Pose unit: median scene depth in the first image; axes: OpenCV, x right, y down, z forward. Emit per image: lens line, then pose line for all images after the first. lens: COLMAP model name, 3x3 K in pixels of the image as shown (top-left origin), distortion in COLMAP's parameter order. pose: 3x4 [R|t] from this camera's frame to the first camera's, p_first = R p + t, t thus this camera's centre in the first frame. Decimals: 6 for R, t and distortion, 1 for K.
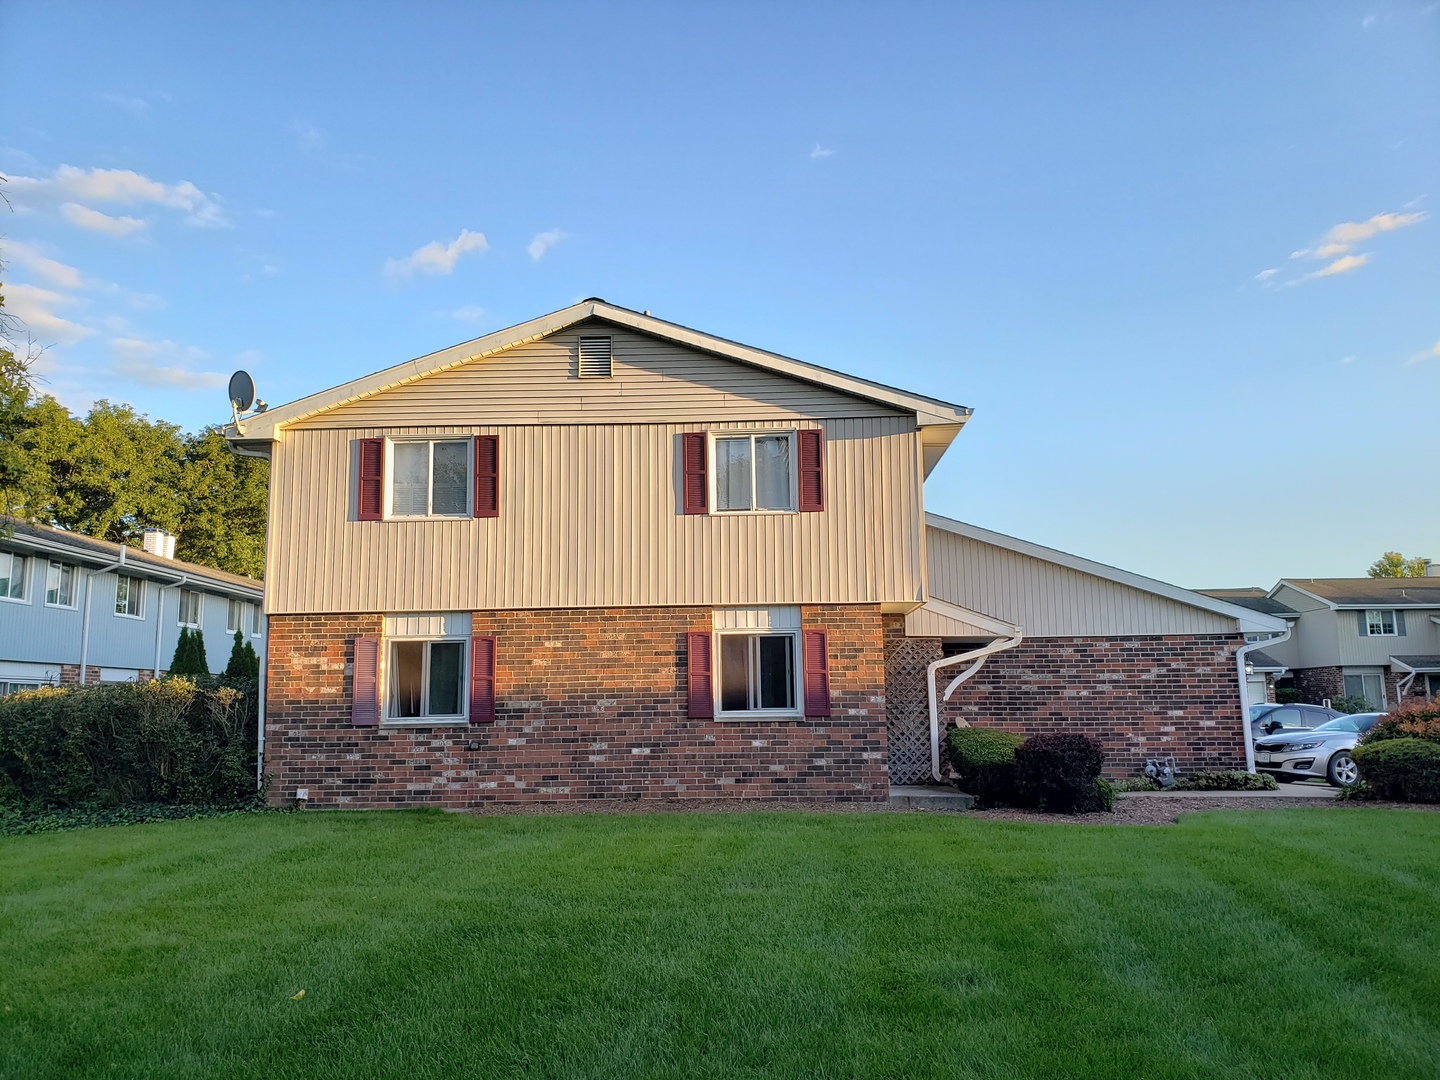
lens RADIAL K [[1070.3, 0, 717.8], [0, 1070.3, 540.9], [0, 0, 1]] dist [-0.011210, -0.007820]
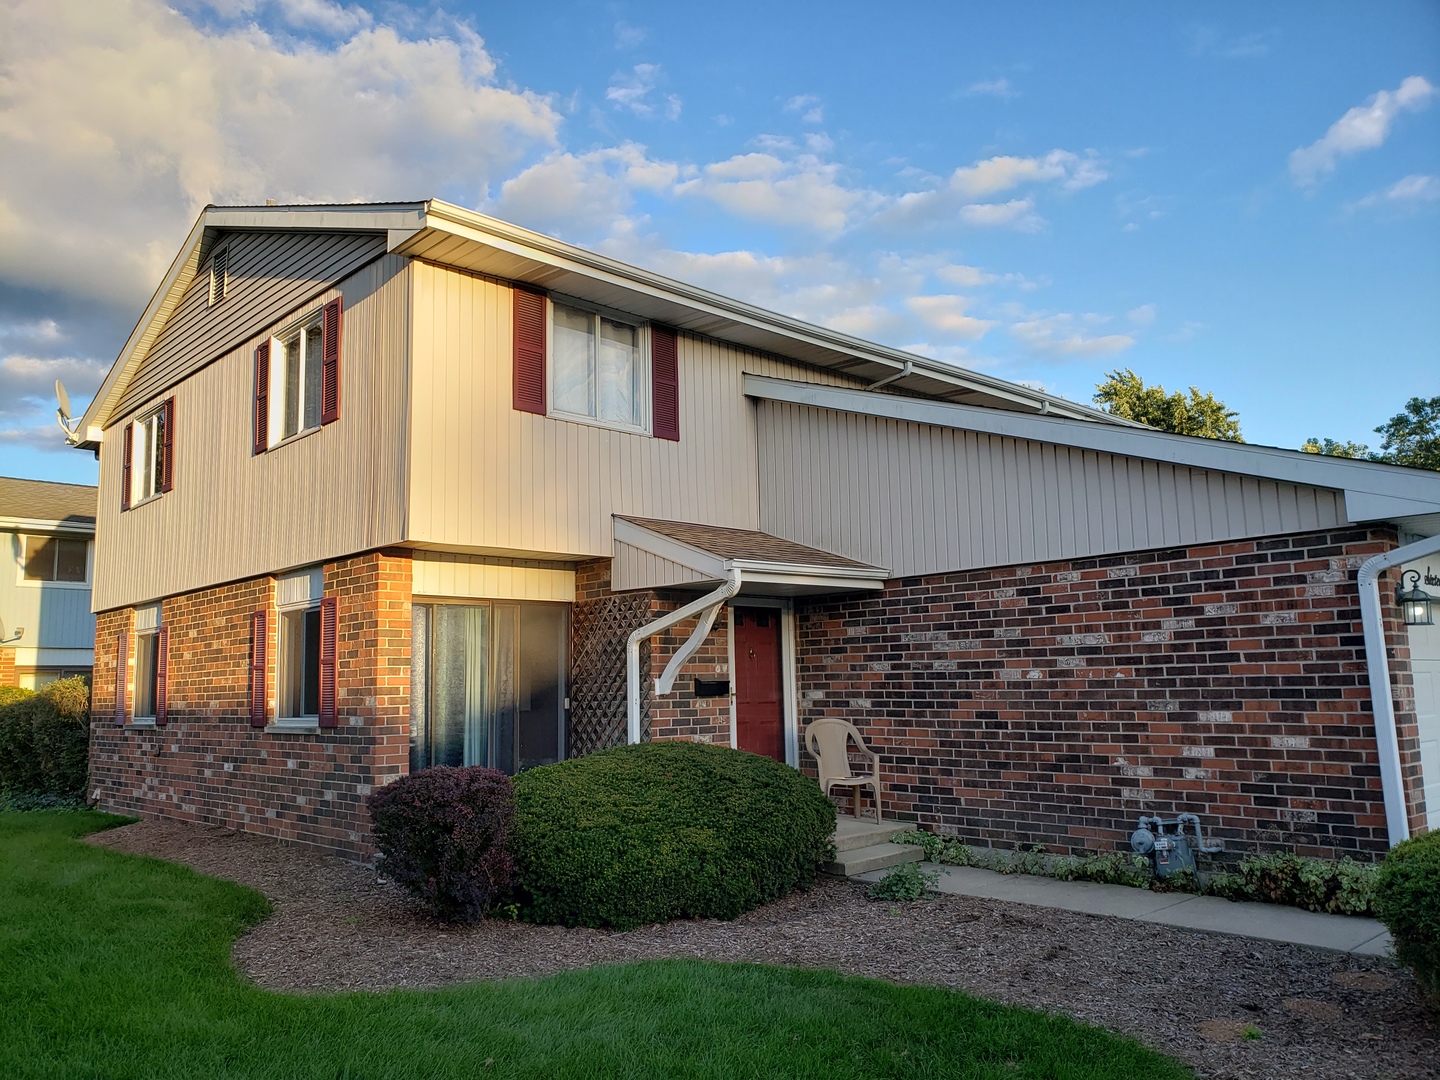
lens RADIAL K [[1153.6, 0, 721.7], [0, 1153.6, 551.7], [0, 0, 1]] dist [0.038182, 0.004103]
pose [[0.703707, -0.089535, -0.704827, 0.629817], [0.119568, 0.992803, -0.006739, 0.070769], [0.700357, -0.079532, 0.709348, 0.512650]]
